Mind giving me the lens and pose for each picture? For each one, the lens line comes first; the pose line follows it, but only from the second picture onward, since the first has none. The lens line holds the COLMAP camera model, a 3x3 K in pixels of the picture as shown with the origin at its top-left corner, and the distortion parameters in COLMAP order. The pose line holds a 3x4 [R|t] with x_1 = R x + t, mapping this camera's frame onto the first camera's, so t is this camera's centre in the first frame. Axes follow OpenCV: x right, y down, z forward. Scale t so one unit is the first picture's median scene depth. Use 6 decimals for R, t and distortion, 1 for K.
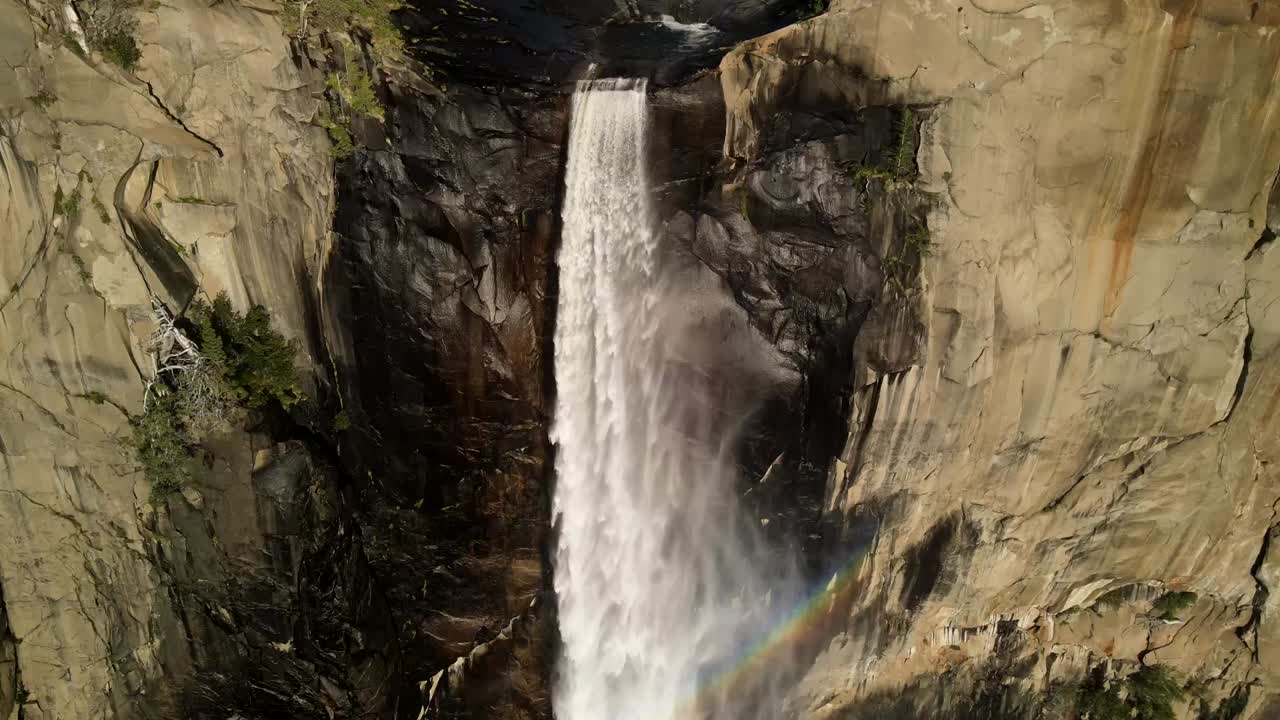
lens RADIAL K [[924.4, 0, 636.7], [0, 924.4, 361.5], [0, 0, 1]] dist [0.006392, 0.023696]
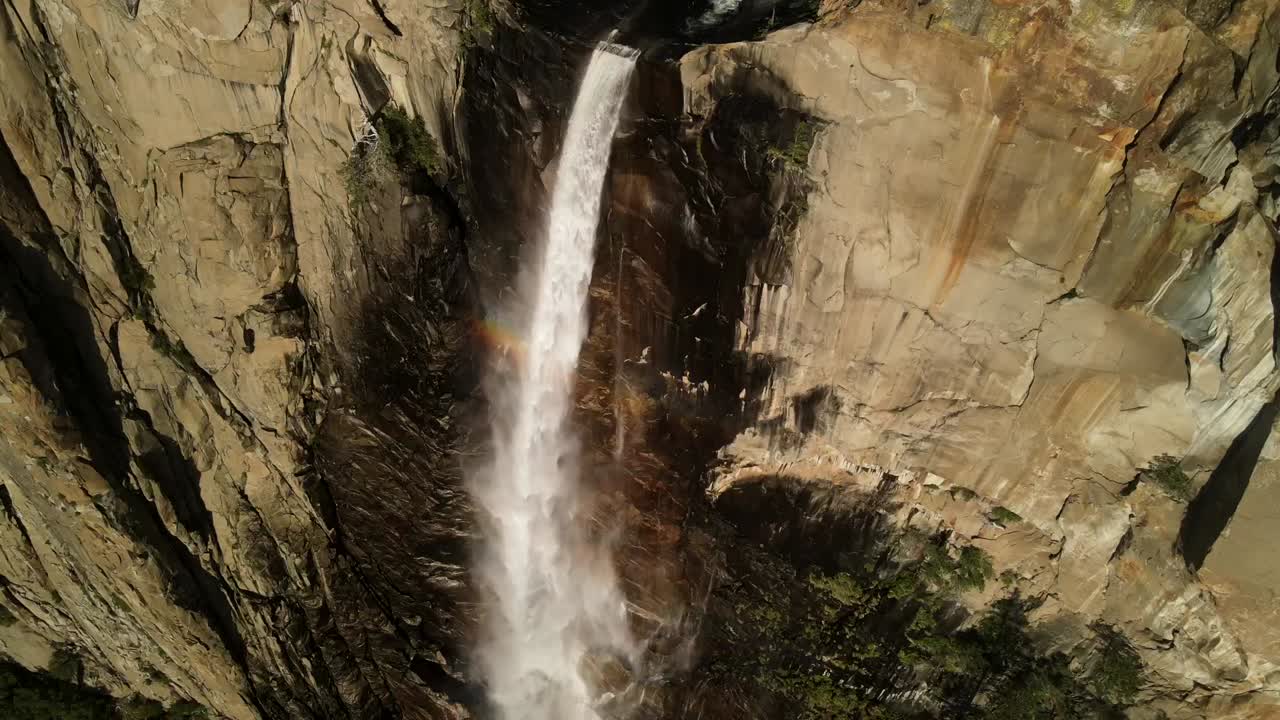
lens RADIAL K [[924.4, 0, 639.6], [0, 924.4, 356.0], [0, 0, 1]] dist [0.006392, 0.023696]
pose [[0.859654, 0.396621, -0.322003, 0.648928], [-0.267683, 0.886542, 0.377346, -0.405028], [0.435132, -0.238192, 0.868288, -0.413327]]
